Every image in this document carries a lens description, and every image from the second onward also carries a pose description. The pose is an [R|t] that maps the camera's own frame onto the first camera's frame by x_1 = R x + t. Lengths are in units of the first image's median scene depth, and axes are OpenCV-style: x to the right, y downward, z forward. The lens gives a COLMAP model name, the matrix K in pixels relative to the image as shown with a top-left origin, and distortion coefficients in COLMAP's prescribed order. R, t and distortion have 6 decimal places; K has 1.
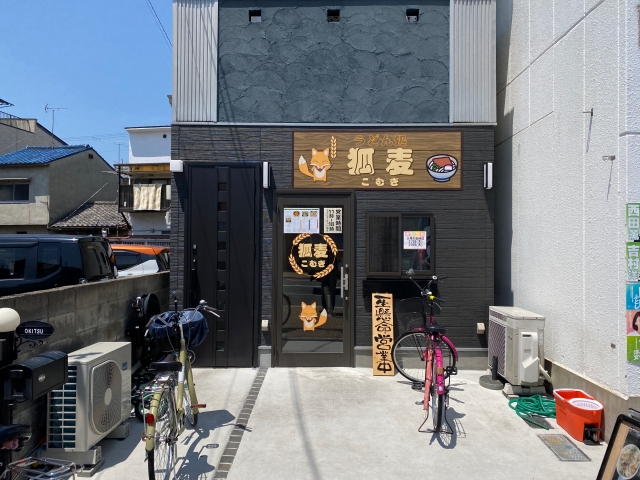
lens RADIAL K [[522.3, 0, 320.0], [0, 522.3, 240.0], [0, 0, 1]] dist [0.142643, -0.215682]
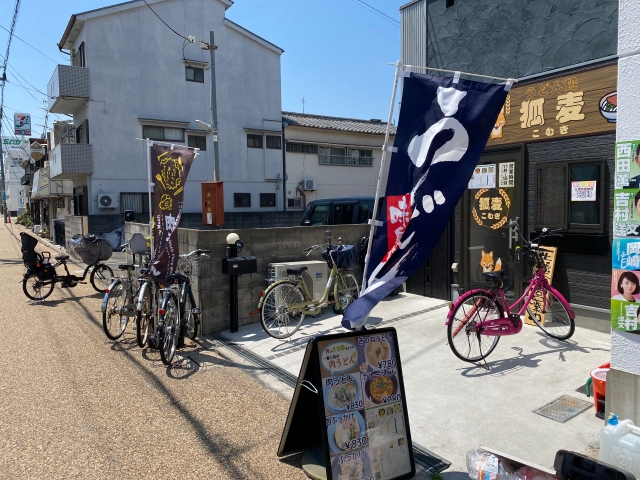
lens RADIAL K [[522.3, 0, 320.0], [0, 522.3, 240.0], [0, 0, 1]] dist [0.142643, -0.215682]
pose [[0.535401, 0.046955, -0.843291, 0.730551], [0.022430, 0.997311, 0.069771, 0.010335], [0.844300, -0.056271, 0.532909, 0.106111]]
